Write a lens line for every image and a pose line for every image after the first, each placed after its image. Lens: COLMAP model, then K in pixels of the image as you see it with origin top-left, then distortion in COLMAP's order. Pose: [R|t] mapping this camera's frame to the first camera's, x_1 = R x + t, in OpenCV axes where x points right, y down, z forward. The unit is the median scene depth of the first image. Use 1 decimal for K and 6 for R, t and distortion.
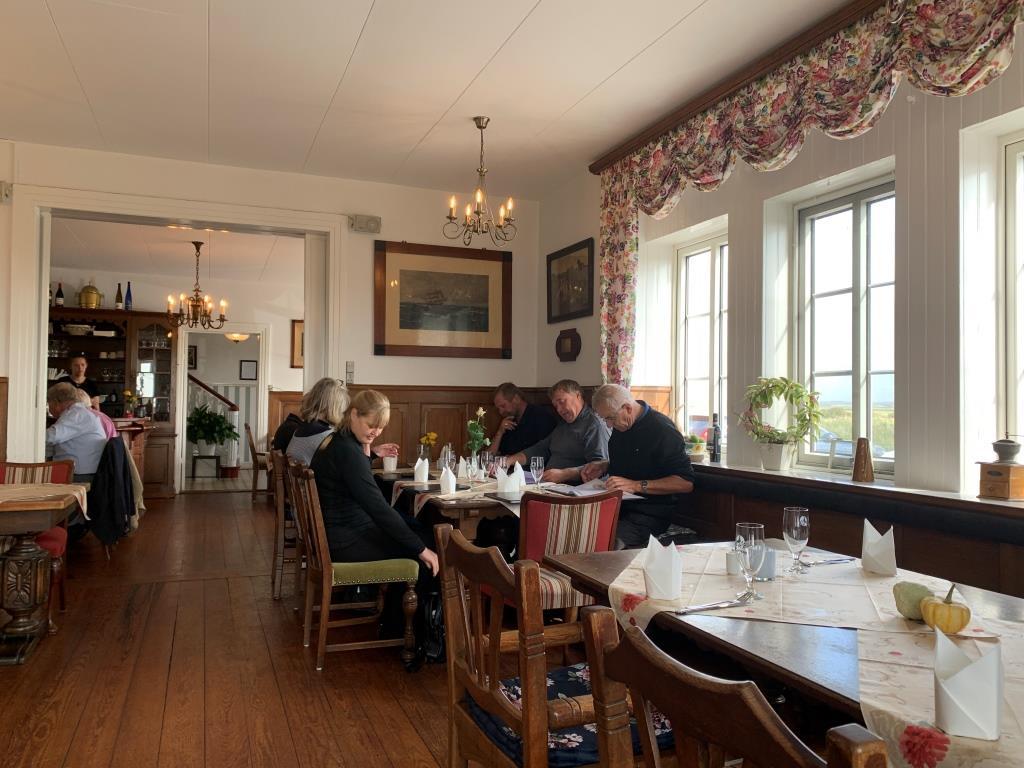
lens RADIAL K [[776.9, 0, 514.8], [0, 776.9, 382.7], [0, 0, 1]] dist [0.025275, -0.023936]
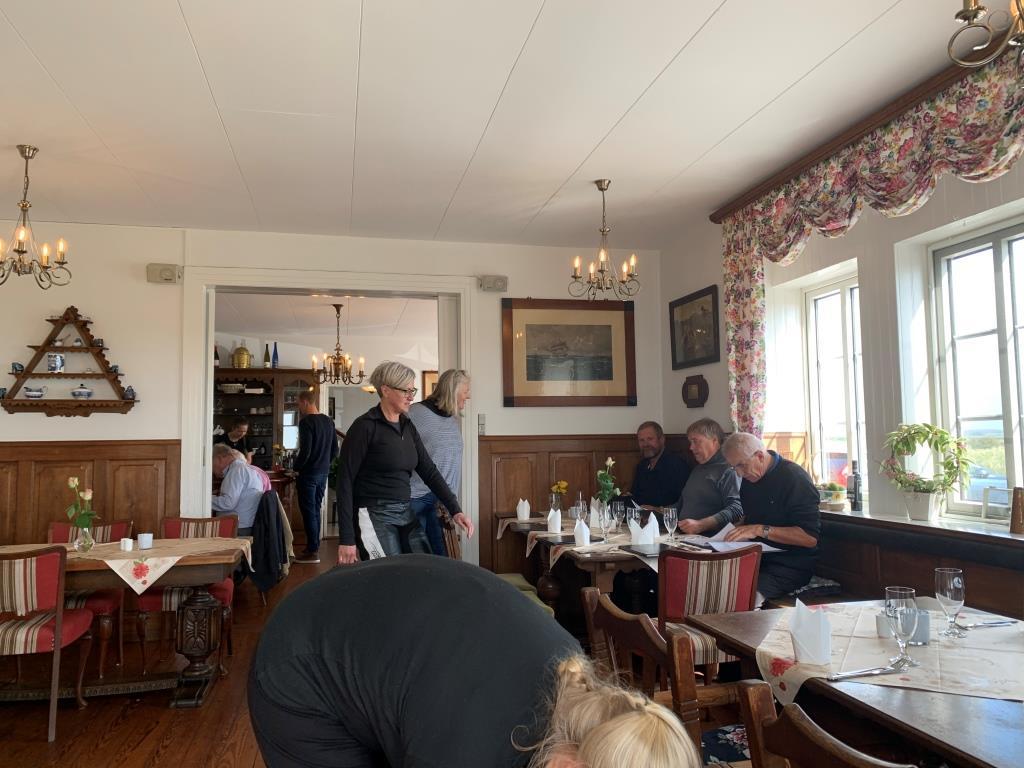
lens RADIAL K [[776.9, 0, 521.0], [0, 776.9, 380.0], [0, 0, 1]] dist [0.025275, -0.023936]
pose [[0.988968, -0.035971, -0.143693, -0.011873], [0.028346, 0.998097, -0.054763, -0.021494], [0.145389, 0.050086, 0.988106, -0.033732]]
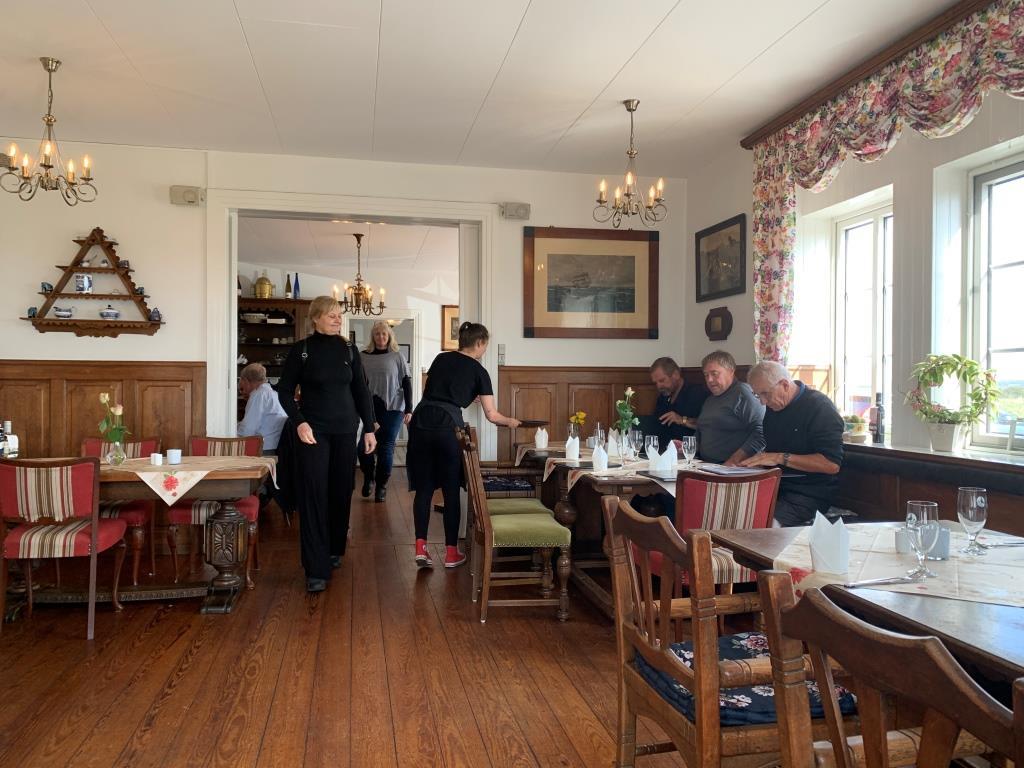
lens RADIAL K [[776.9, 0, 512.4], [0, 776.9, 383.3], [0, 0, 1]] dist [0.025275, -0.023936]
pose [[0.983888, -0.004525, -0.178731, -0.016954], [0.009003, 0.999665, 0.024253, 0.000495], [0.178561, -0.025471, 0.983599, -0.034202]]
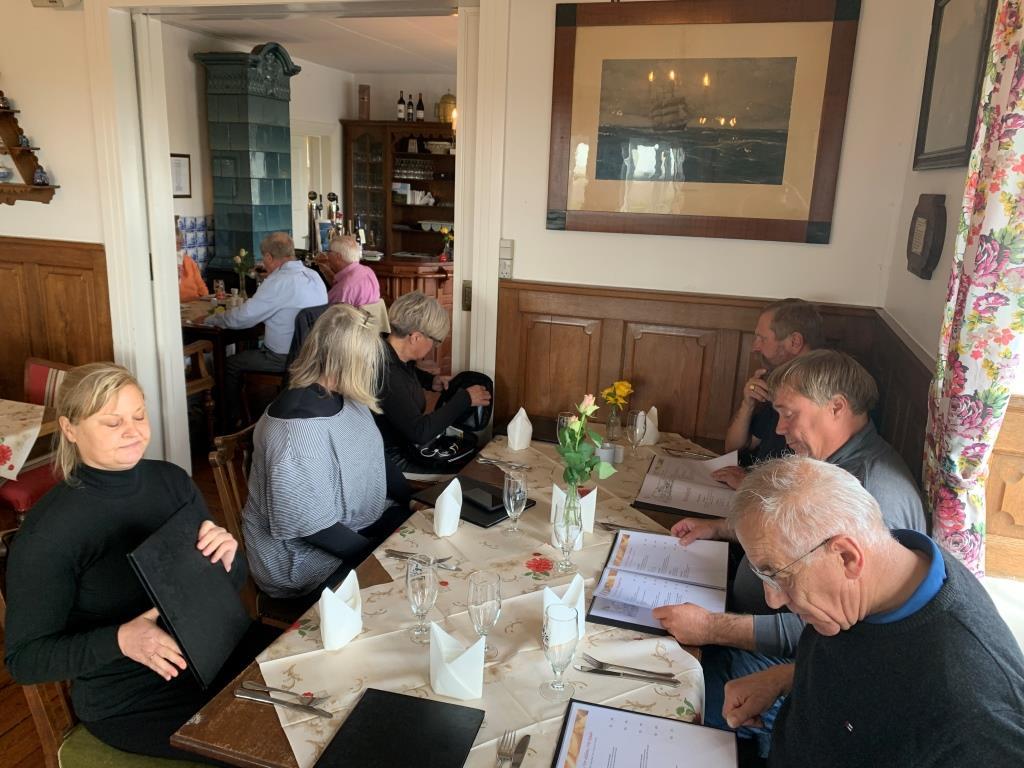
lens RADIAL K [[776.9, 0, 509.1], [0, 776.9, 386.3], [0, 0, 1]] dist [0.025275, -0.023936]
pose [[0.772036, 0.184677, -0.608157, 0.240480], [-0.017386, 0.962634, 0.270248, -0.116575], [0.635341, -0.198068, 0.746398, 0.819294]]
